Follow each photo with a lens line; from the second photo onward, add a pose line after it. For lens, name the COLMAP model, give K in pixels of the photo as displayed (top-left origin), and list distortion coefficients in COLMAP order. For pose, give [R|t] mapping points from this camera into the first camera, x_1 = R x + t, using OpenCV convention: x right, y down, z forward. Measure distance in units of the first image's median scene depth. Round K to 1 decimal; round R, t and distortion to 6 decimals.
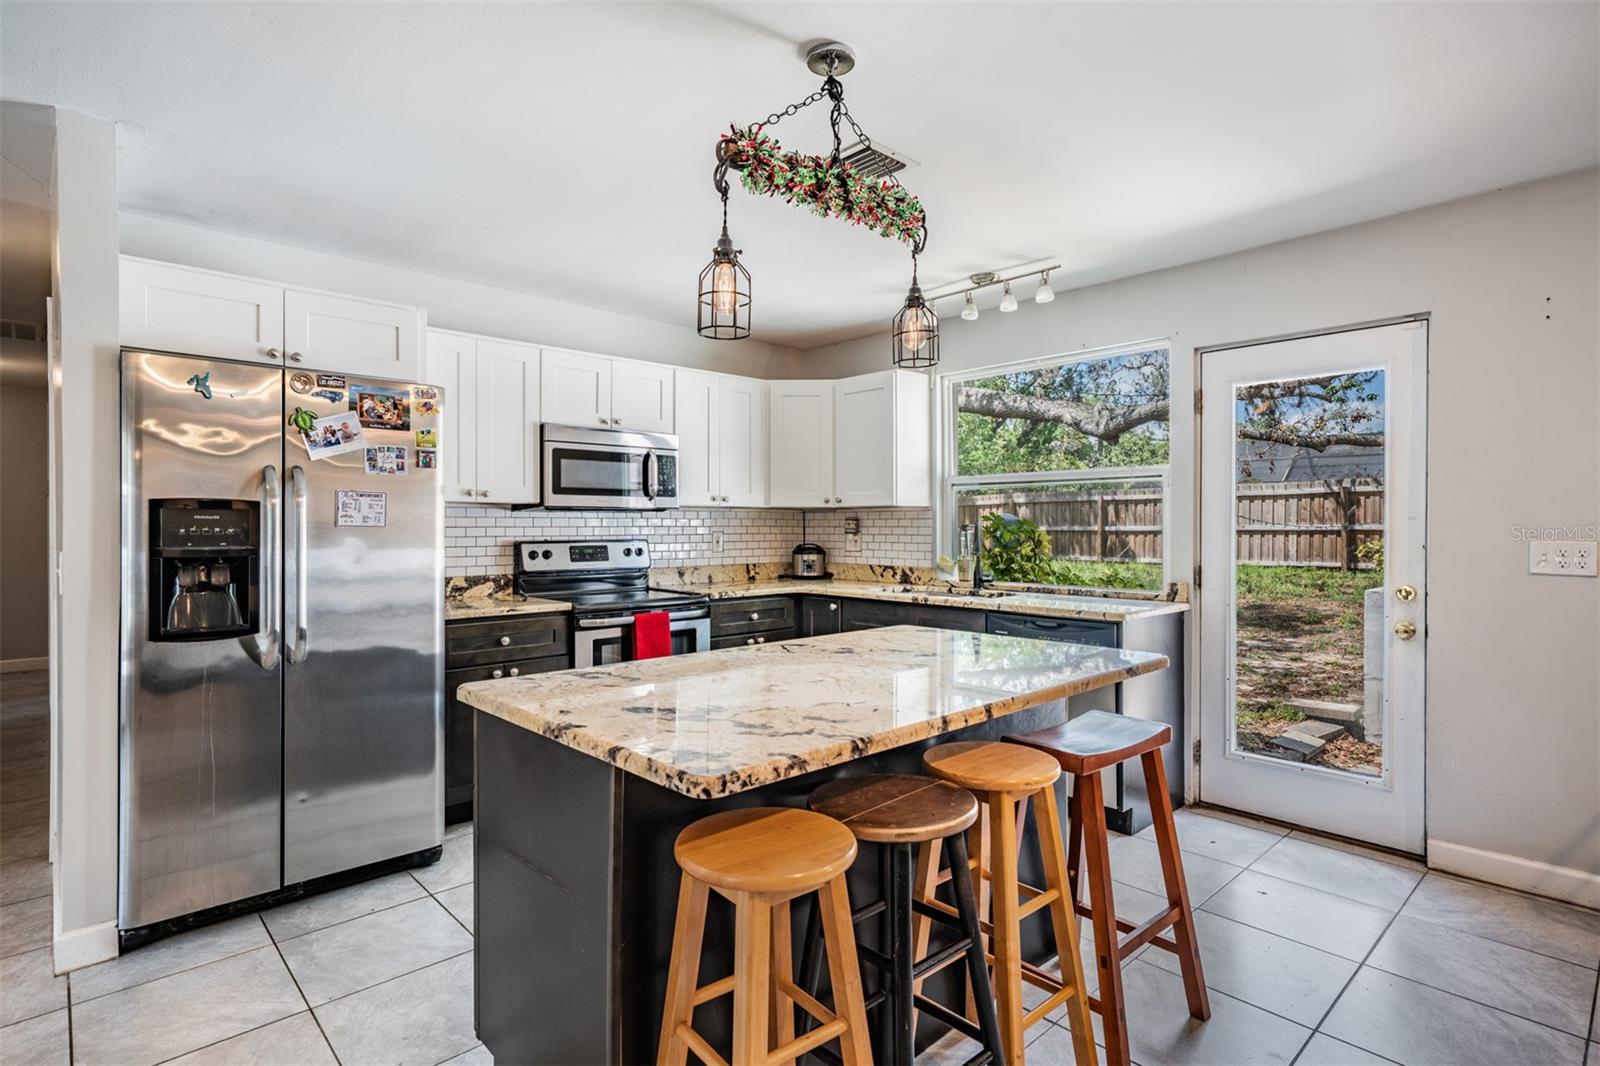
lens RADIAL K [[808.7, 0, 792.1], [0, 808.7, 522.3], [0, 0, 1]] dist [0.003116, 0.000699]
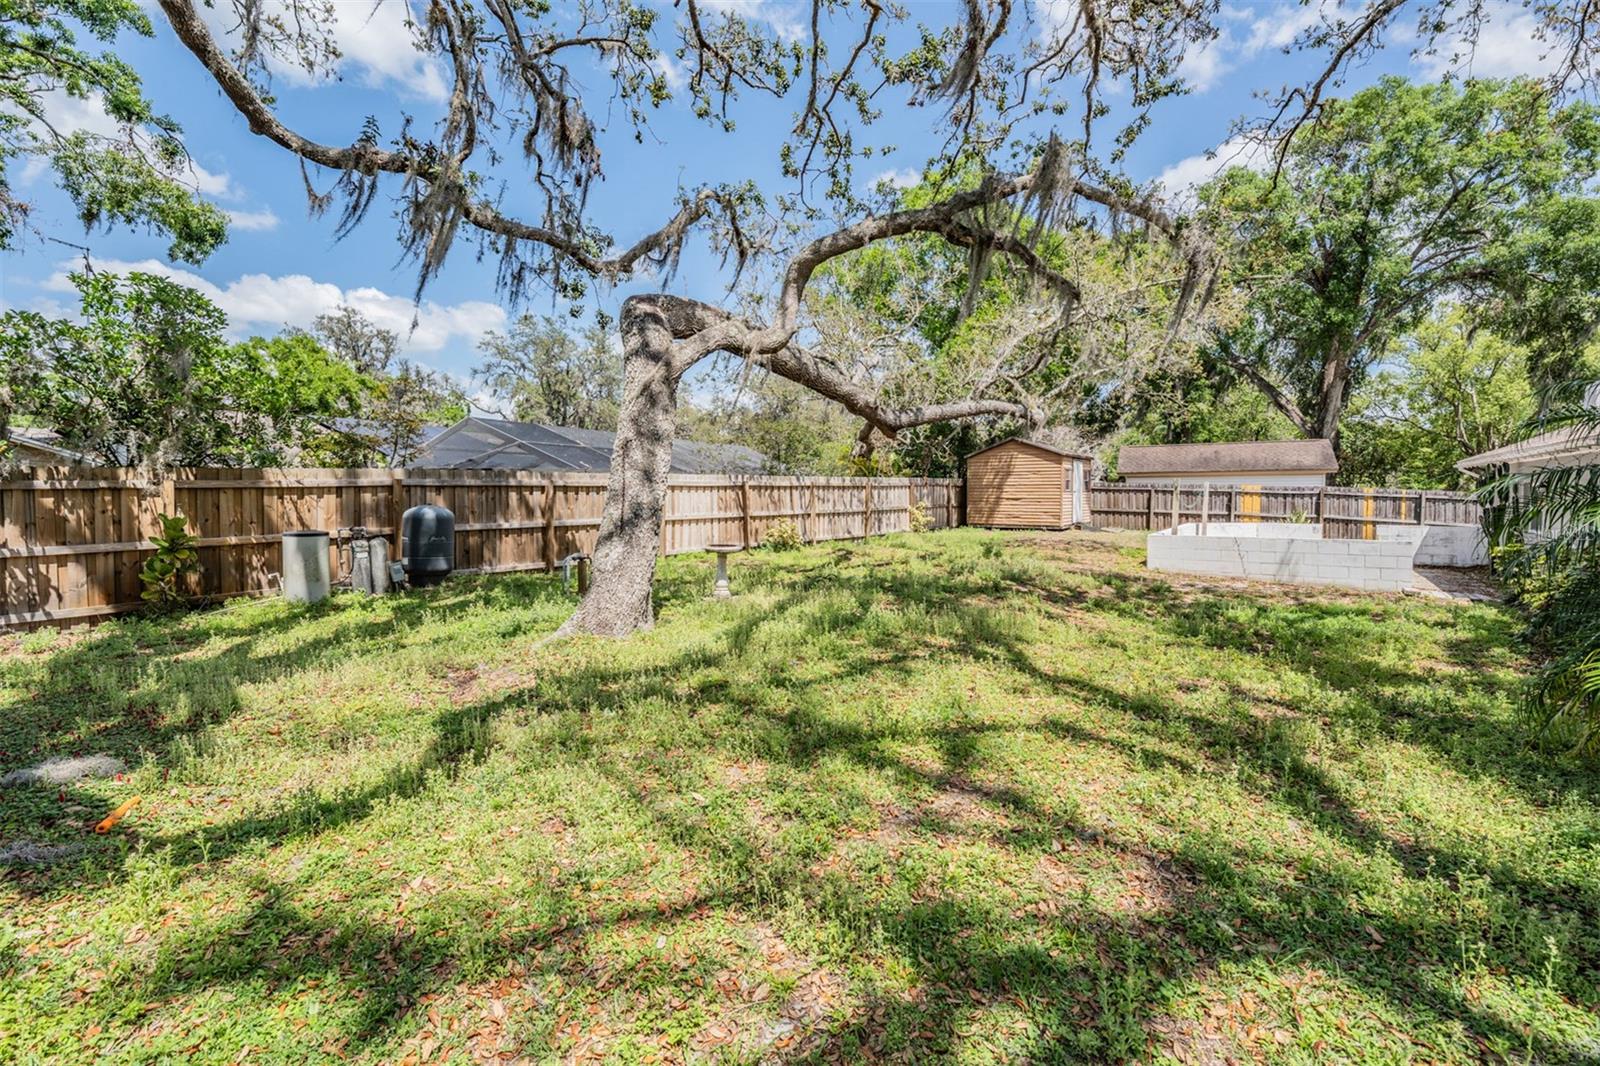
lens RADIAL K [[703.8, 0, 770.3], [0, 703.8, 497.2], [0, 0, 1]] dist [-0.009033, 0.003537]
pose [[-0.201964, -0.005535, 0.979377, -1.405600], [-0.000268, 0.999984, 0.005596, -0.094909], [-0.979393, 0.000868, -0.201962, 4.382565]]
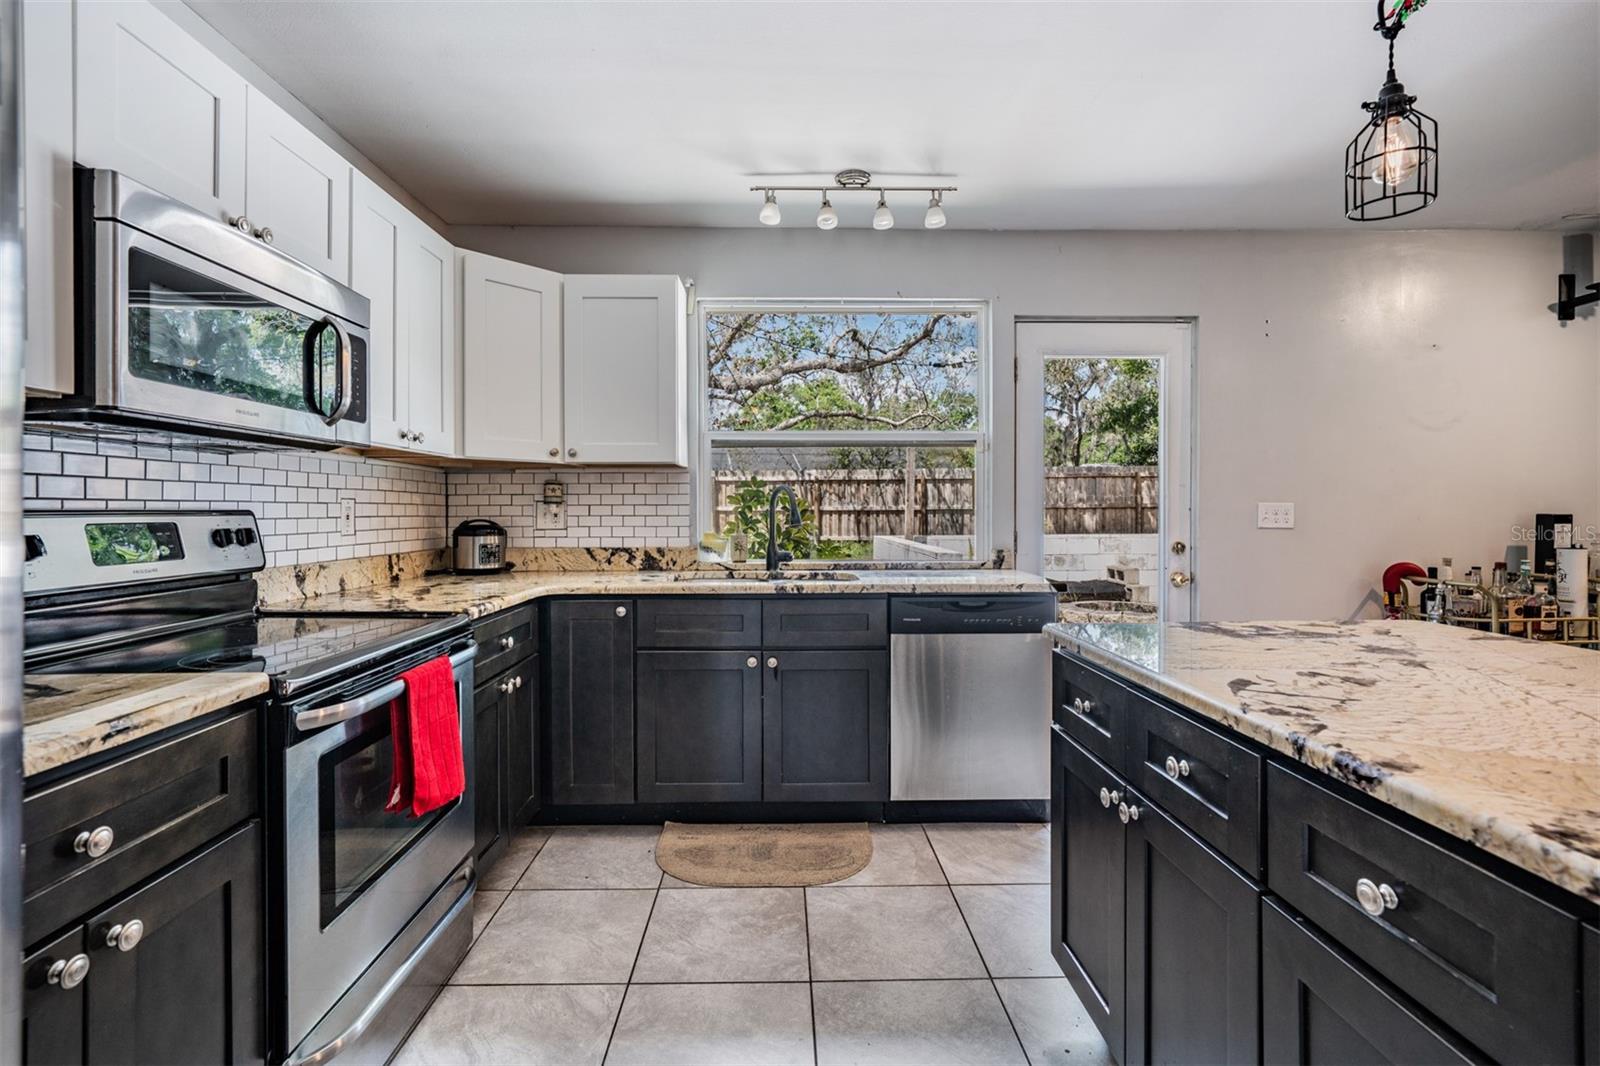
lens RADIAL K [[703.8, 0, 791.5], [0, 703.8, 517.1], [0, 0, 1]] dist [-0.009033, 0.003537]
pose [[0.669238, -0.008877, 0.742995, -0.307838], [0.000225, 0.999931, 0.011744, 0.022835], [-0.743048, -0.007692, 0.669194, 0.555936]]
